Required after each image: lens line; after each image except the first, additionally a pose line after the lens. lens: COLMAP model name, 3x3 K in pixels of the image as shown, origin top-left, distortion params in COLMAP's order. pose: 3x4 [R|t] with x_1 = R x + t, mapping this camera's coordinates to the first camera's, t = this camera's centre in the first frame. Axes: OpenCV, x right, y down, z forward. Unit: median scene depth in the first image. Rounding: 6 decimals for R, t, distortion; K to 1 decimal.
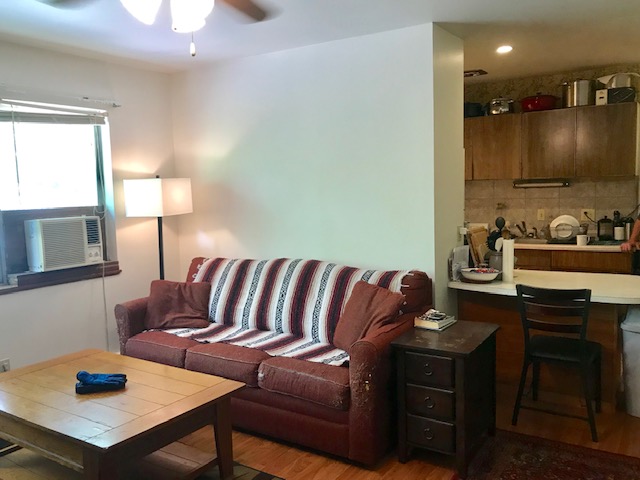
lens RADIAL K [[582.7, 0, 298.5], [0, 582.7, 239.1], [0, 0, 1]] dist [0.014774, 0.007427]
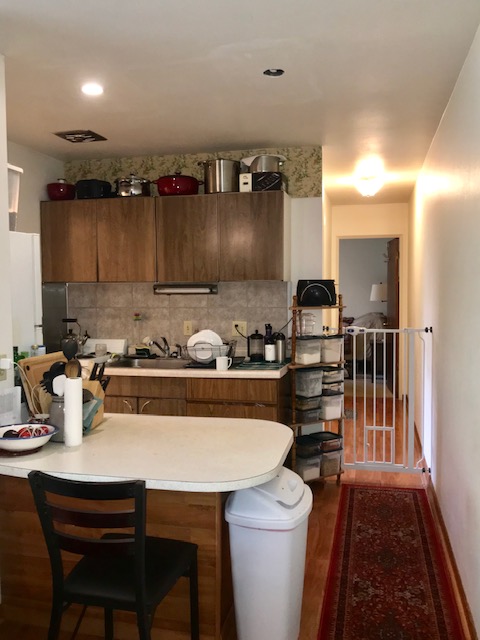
lens RADIAL K [[582.7, 0, 243.2], [0, 582.7, 321.7], [0, 0, 1]] dist [0.014774, 0.007427]
pose [[0.936349, -0.001543, 0.351067, 0.220975], [0.012980, 0.999459, -0.030226, -0.027204], [-0.350830, 0.032859, 0.935862, 0.248768]]
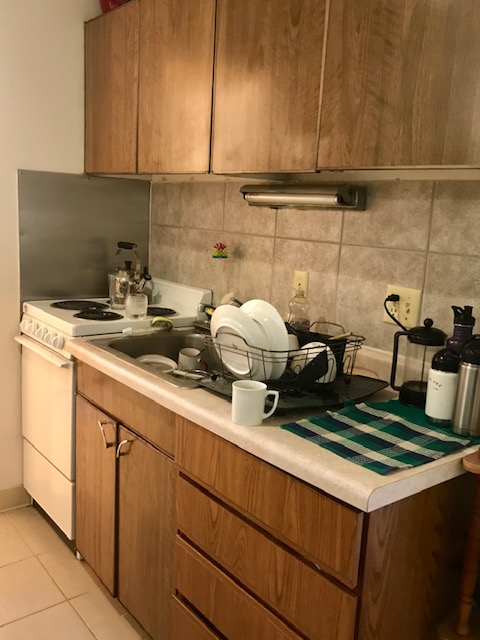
lens RADIAL K [[582.7, 0, 241.8], [0, 582.7, 320.7], [0, 0, 1]] dist [0.014774, 0.007427]
pose [[0.946717, 0.133059, -0.293294, 0.515400], [-0.103186, 0.987975, 0.115146, -0.061565], [0.305088, -0.078748, 0.949063, 0.694139]]
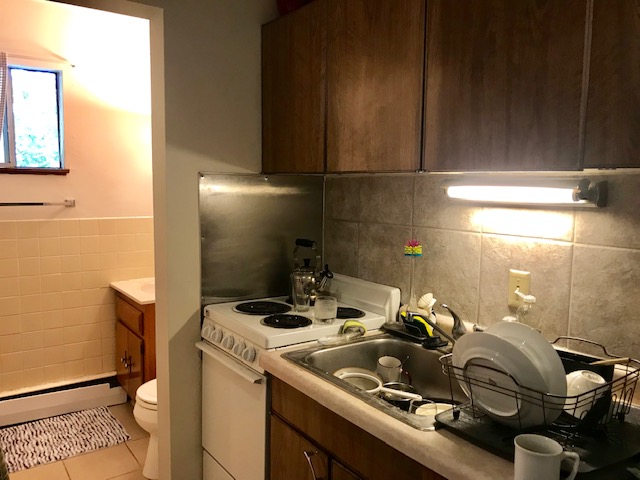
lens RADIAL K [[521.3, 0, 318.5], [0, 521.3, 237.1], [0, 0, 1]] dist [0.036300, -0.005944]
pose [[0.929754, 0.072925, -0.360888, 0.439355], [-0.065150, 0.997307, 0.033680, -0.076468], [0.362373, -0.007802, 0.932001, 0.738589]]
